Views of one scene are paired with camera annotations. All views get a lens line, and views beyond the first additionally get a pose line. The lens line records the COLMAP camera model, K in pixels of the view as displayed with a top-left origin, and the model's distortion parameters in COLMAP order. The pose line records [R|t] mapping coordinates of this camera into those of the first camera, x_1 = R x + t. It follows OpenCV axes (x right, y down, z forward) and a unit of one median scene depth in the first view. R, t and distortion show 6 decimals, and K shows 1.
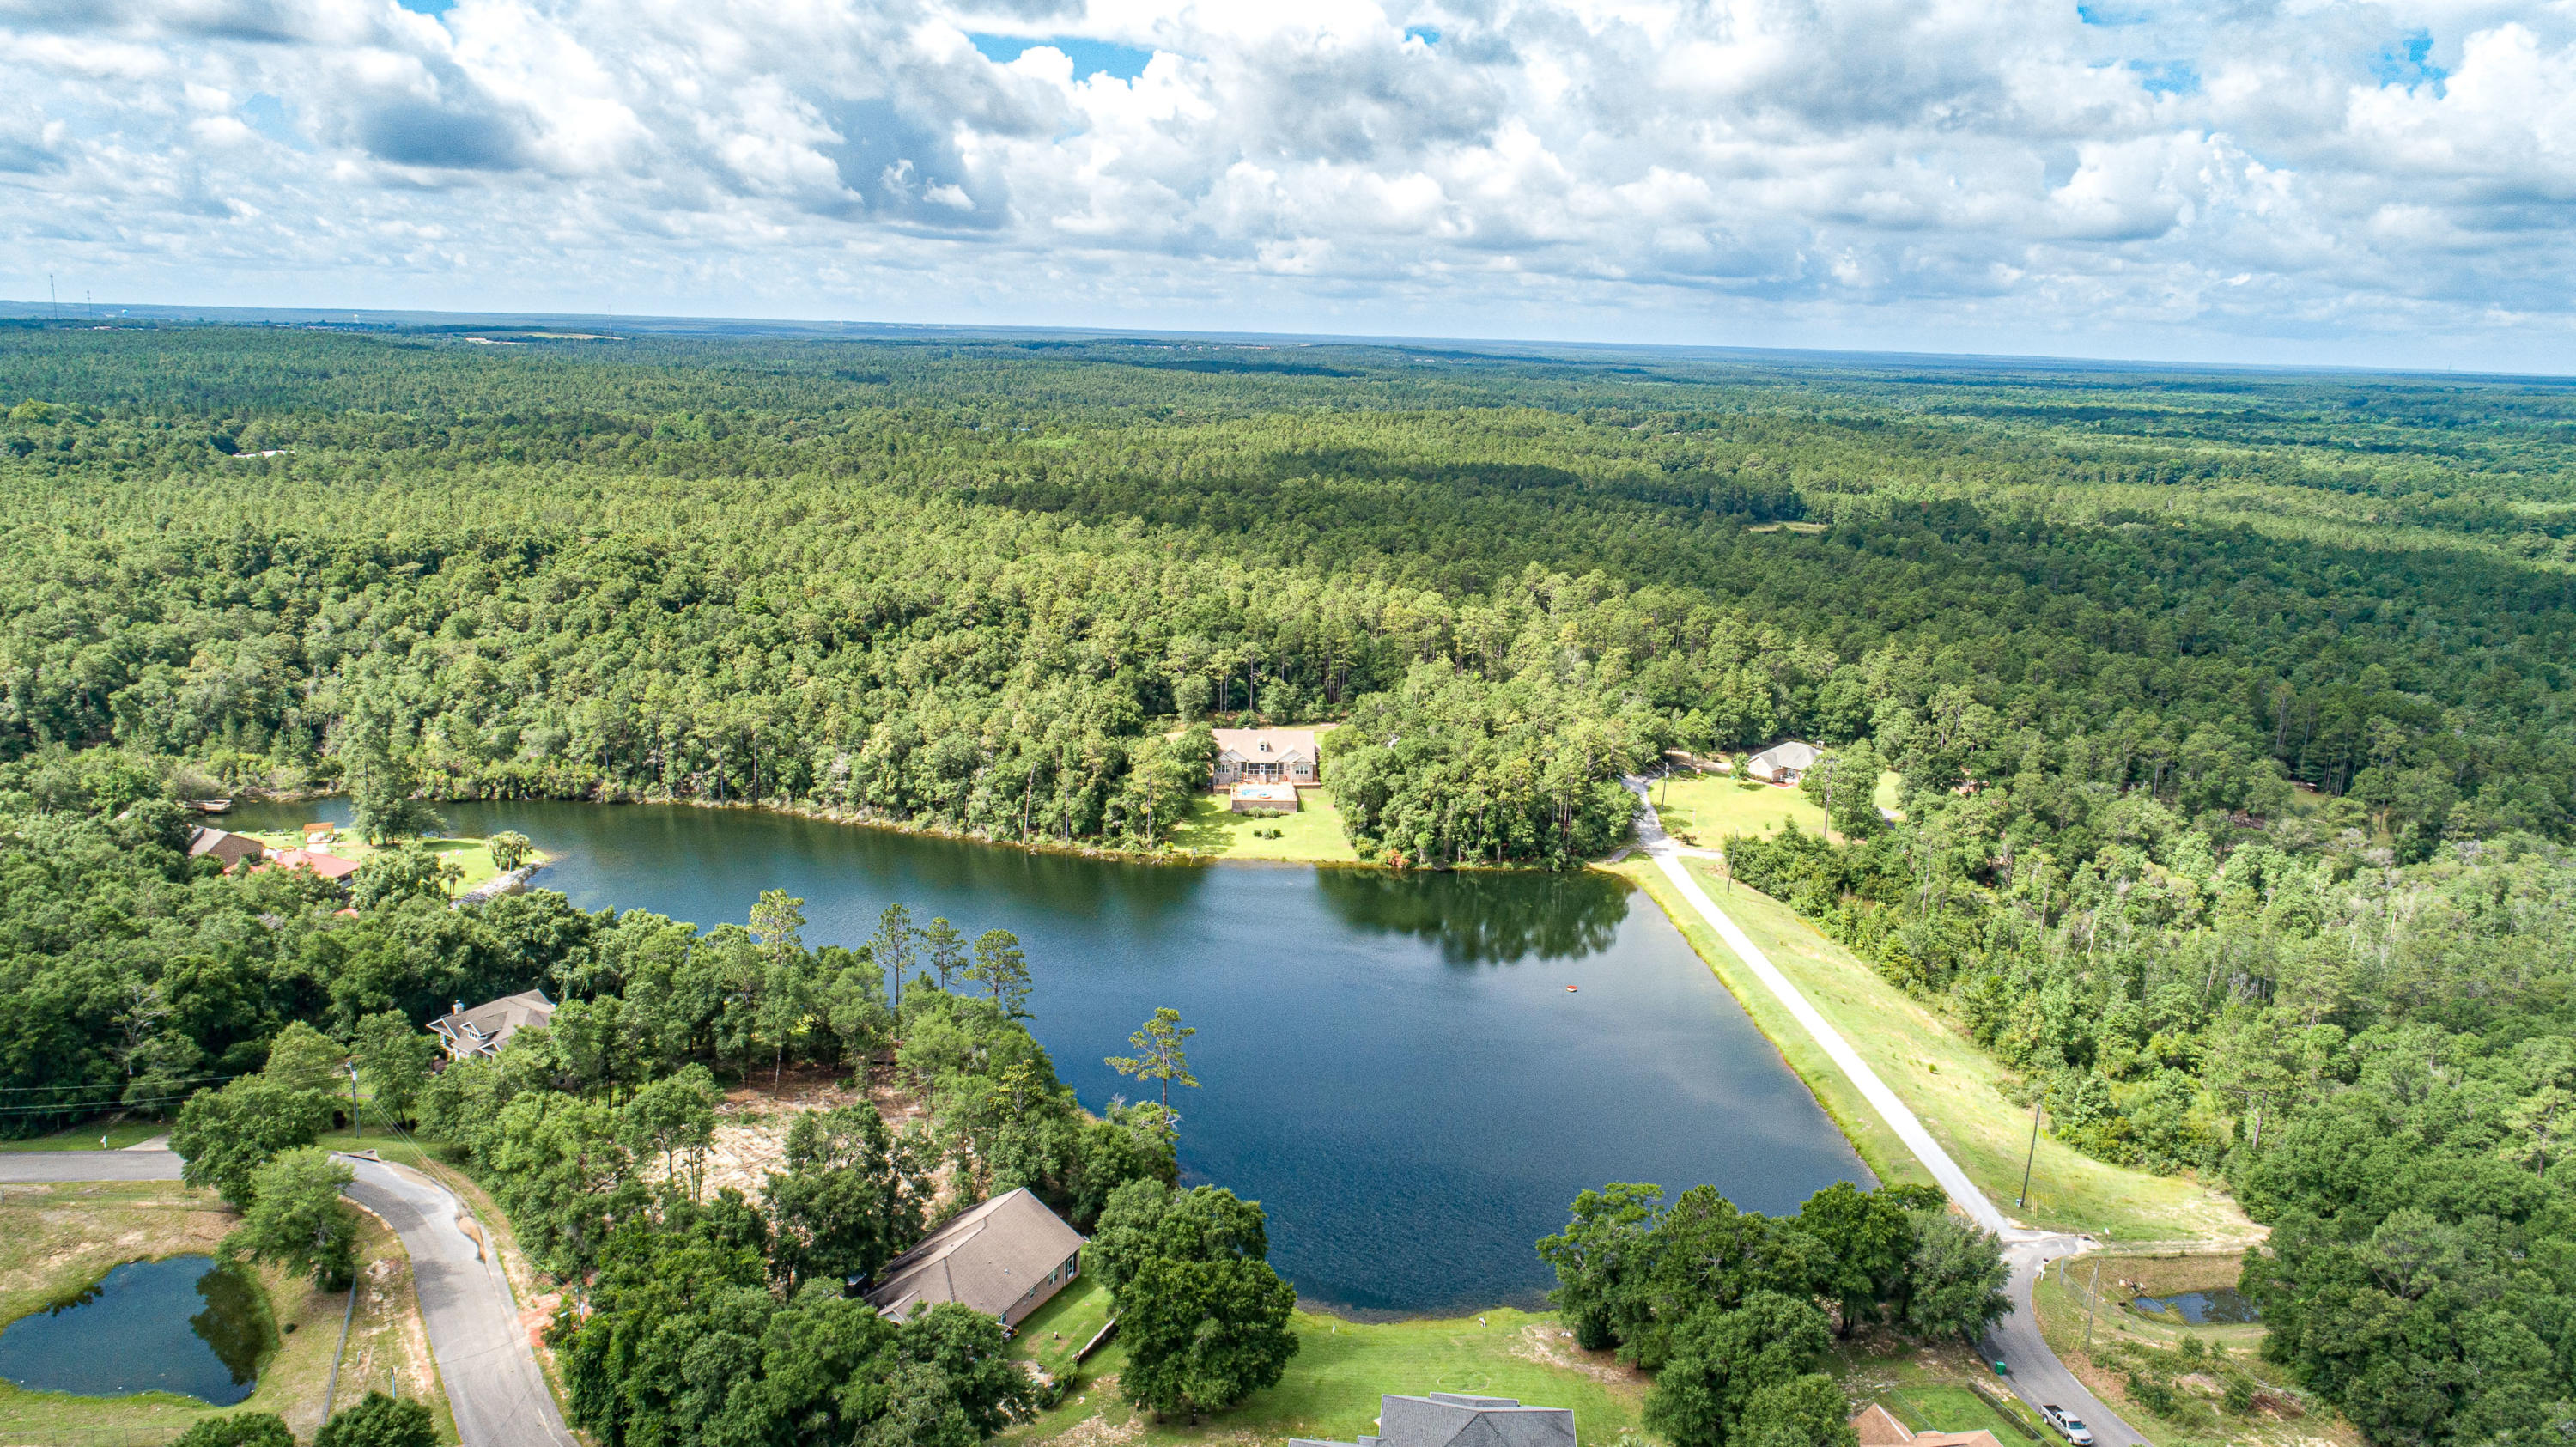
lens RADIAL K [[1788.8, 0, 1290.5], [0, 1788.8, 728.6], [0, 0, 1]] dist [-0.009032, 0.006147]
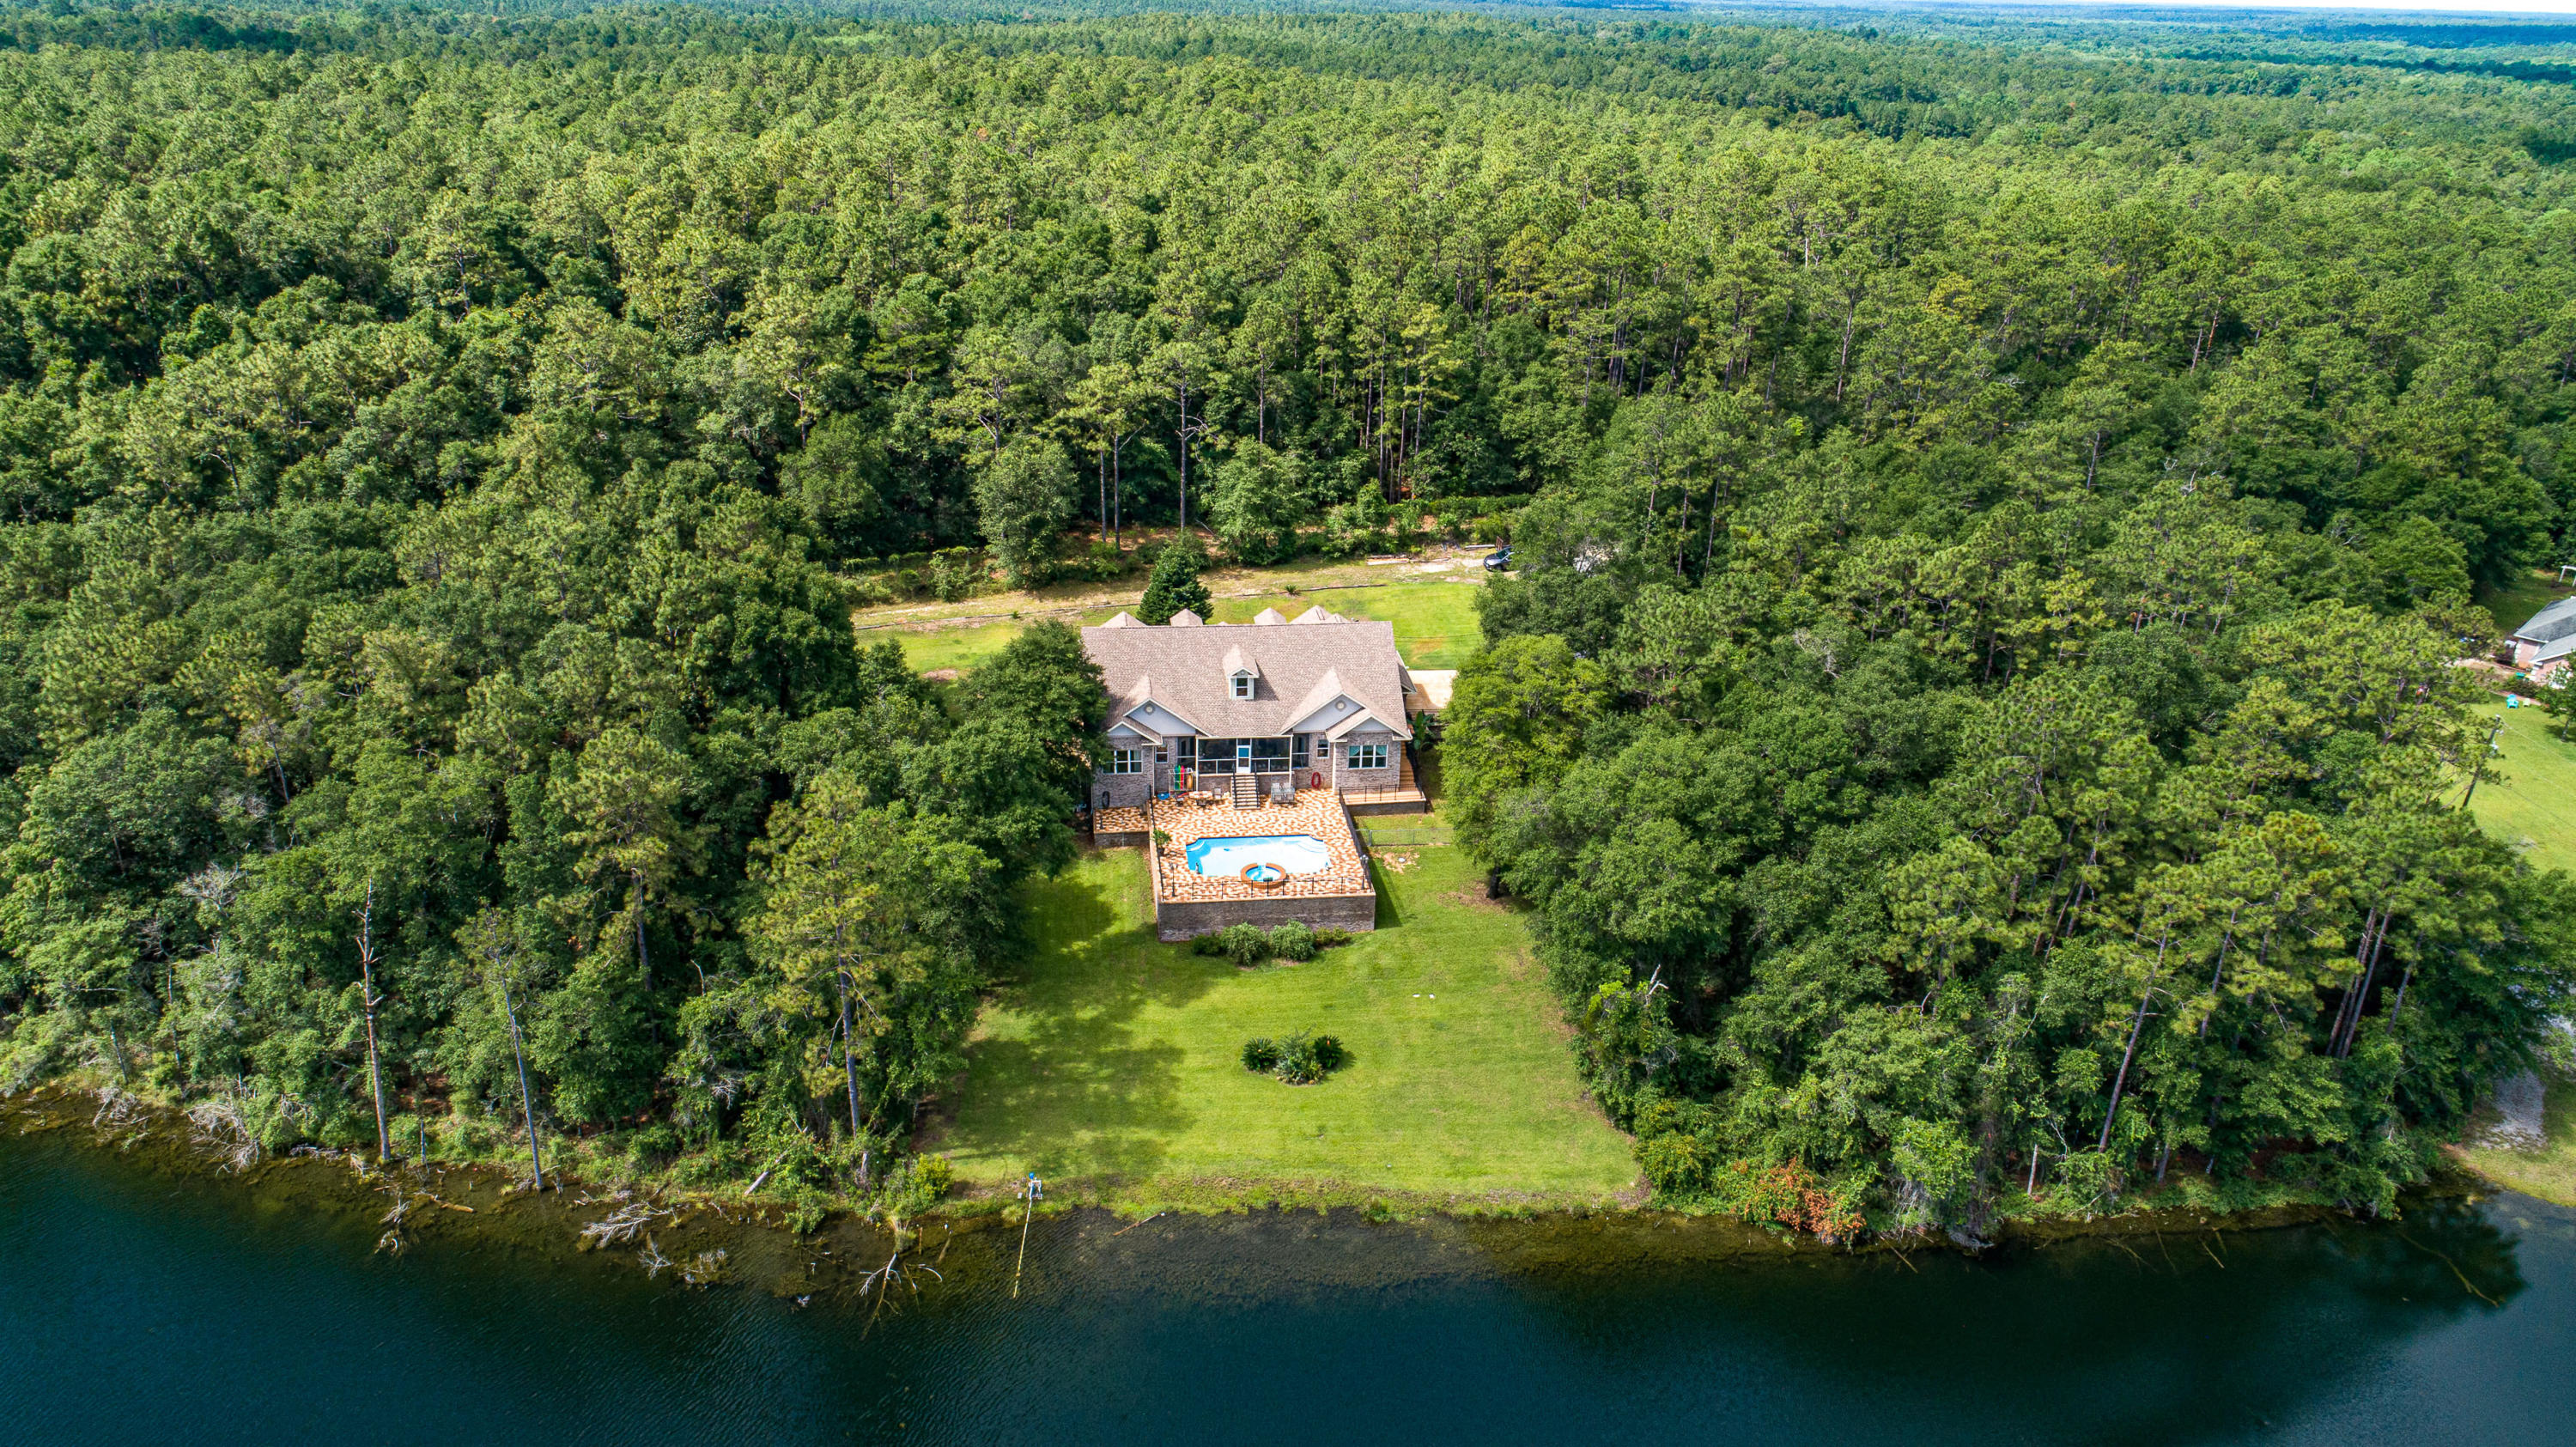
lens RADIAL K [[1788.8, 0, 1290.5], [0, 1788.8, 728.6], [0, 0, 1]] dist [-0.009032, 0.006147]
pose [[0.997351, -0.030397, 0.066086, -0.029049], [0.017926, 0.983190, 0.181704, -0.041032], [-0.070499, -0.180038, 0.981130, 0.696768]]
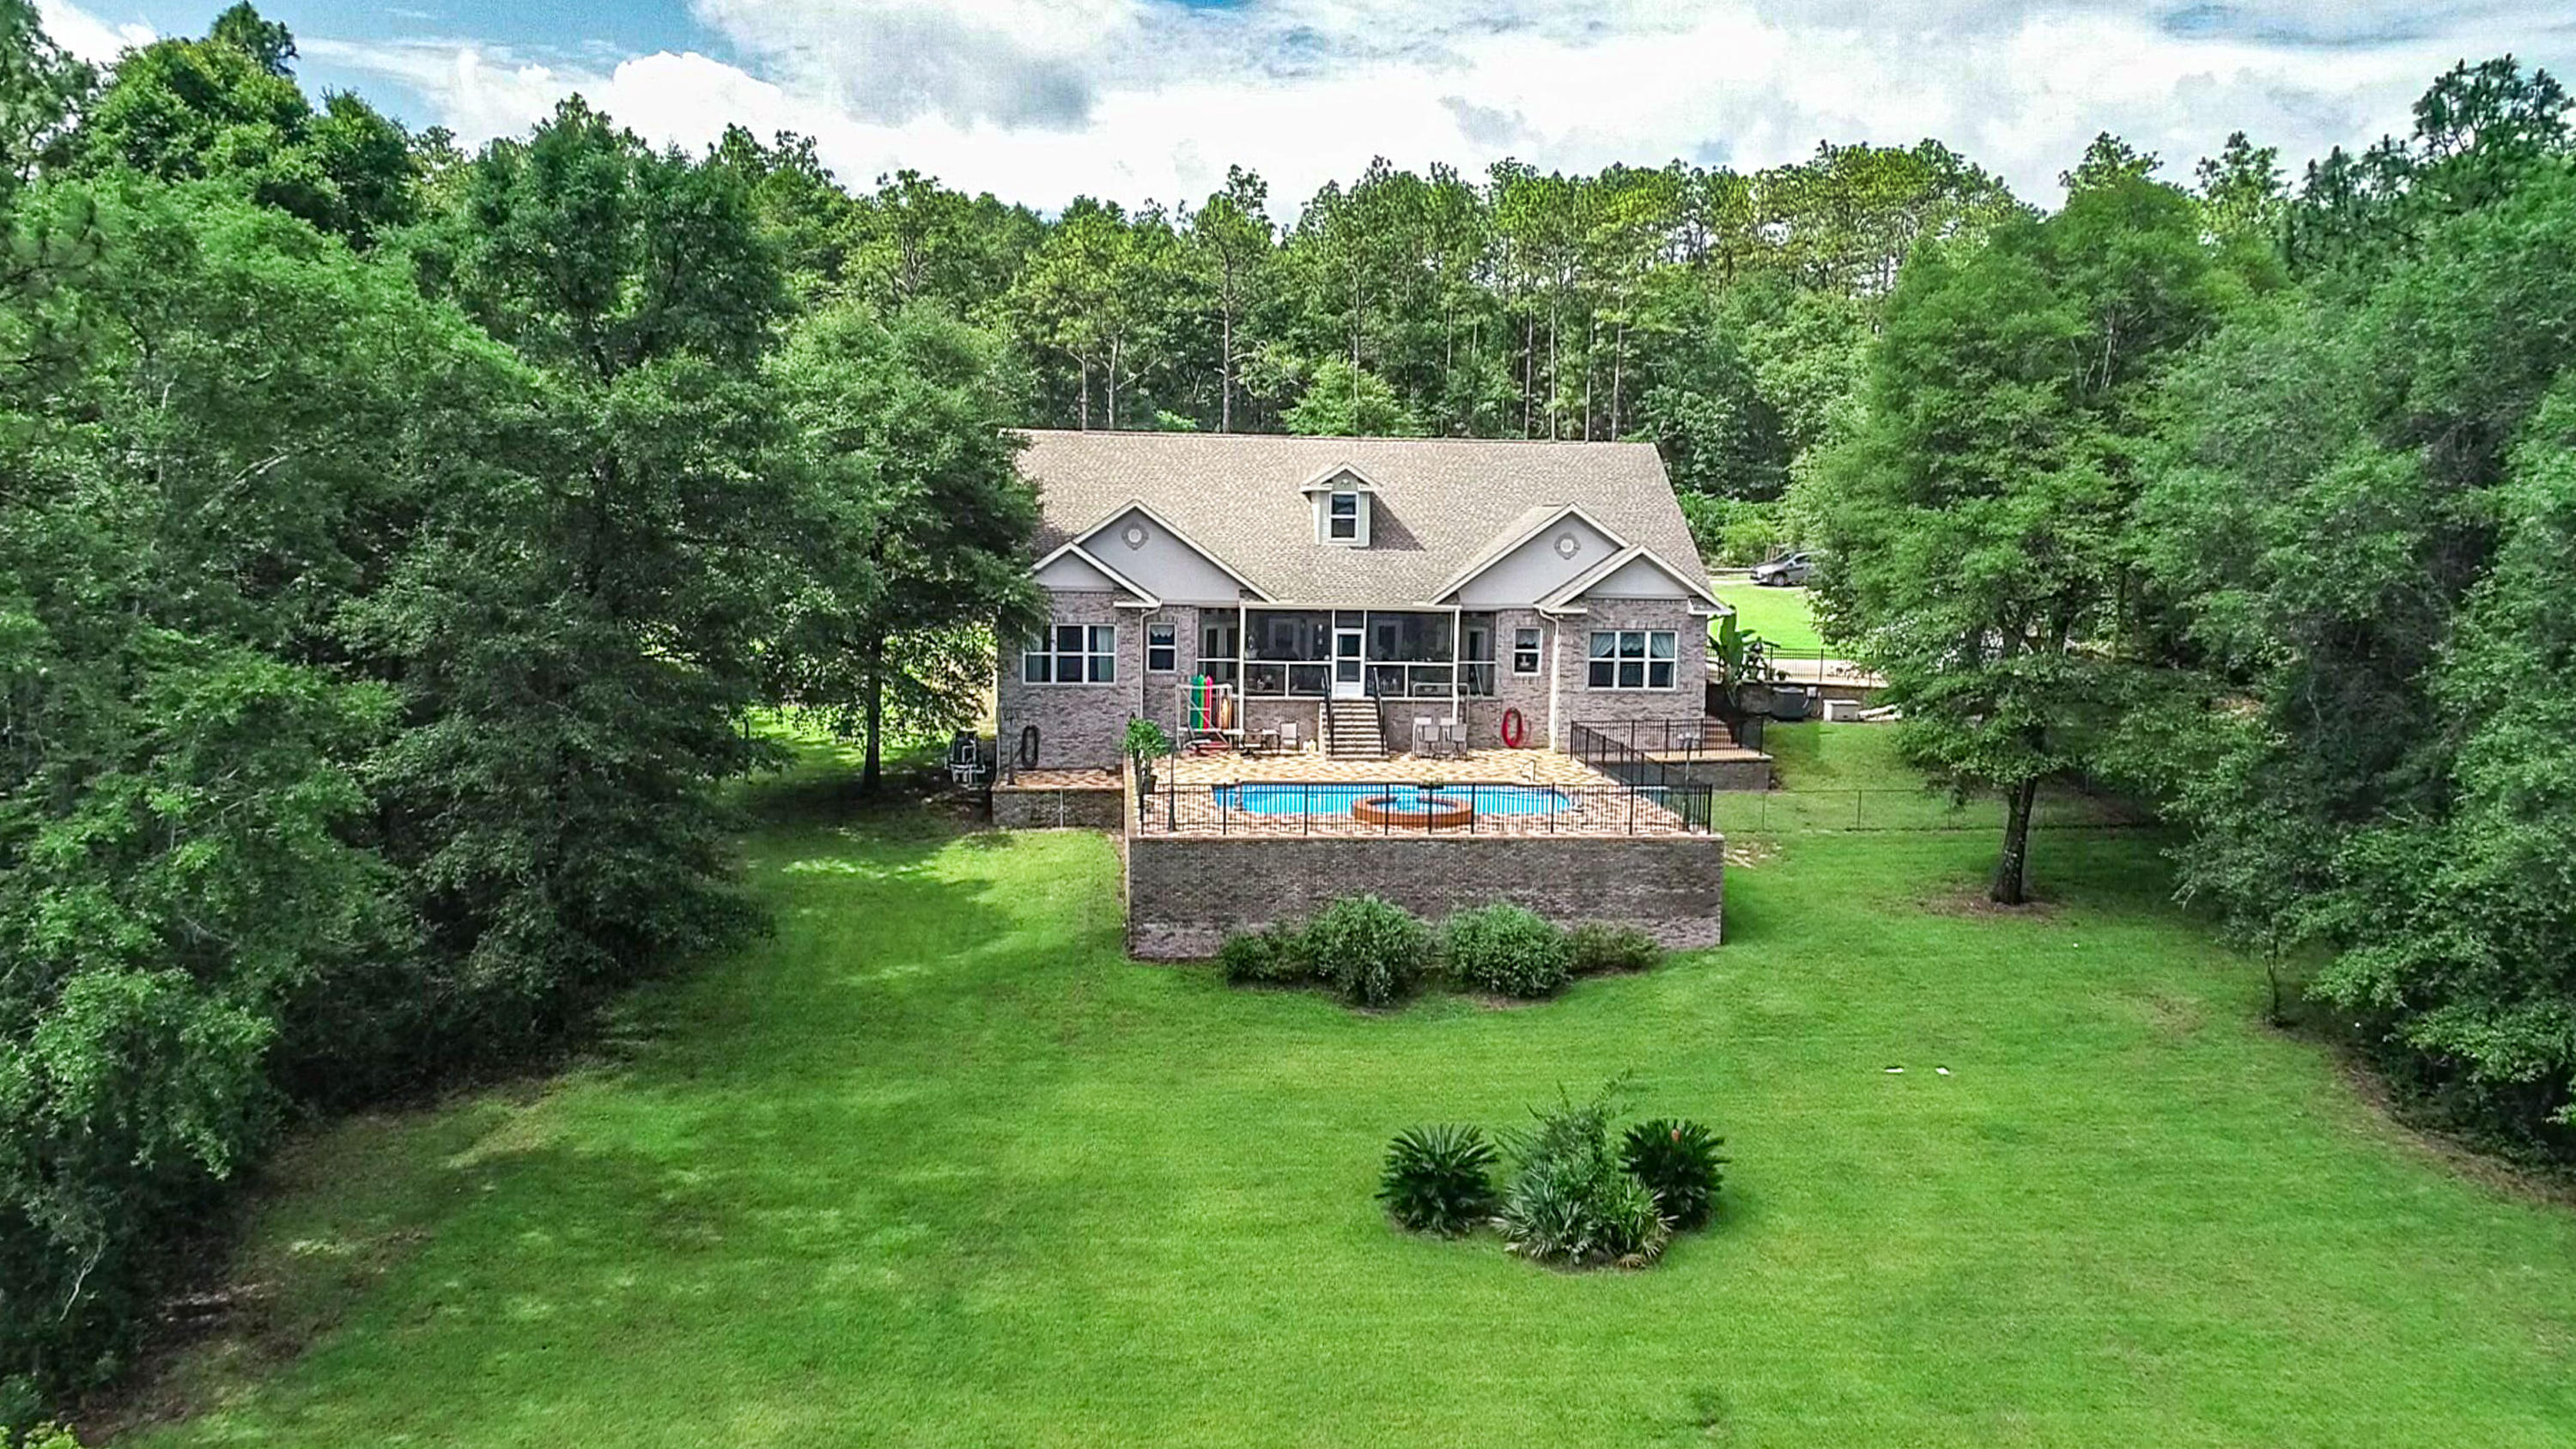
lens RADIAL K [[1896.6, 0, 1291.1], [0, 1896.6, 734.0], [0, 0, 1]] dist [0.008012, -0.003930]
pose [[0.999004, -0.015978, 0.041662, -0.027121], [0.020281, 0.994266, -0.104997, 0.044828], [-0.039745, 0.105737, 0.993599, 0.866843]]
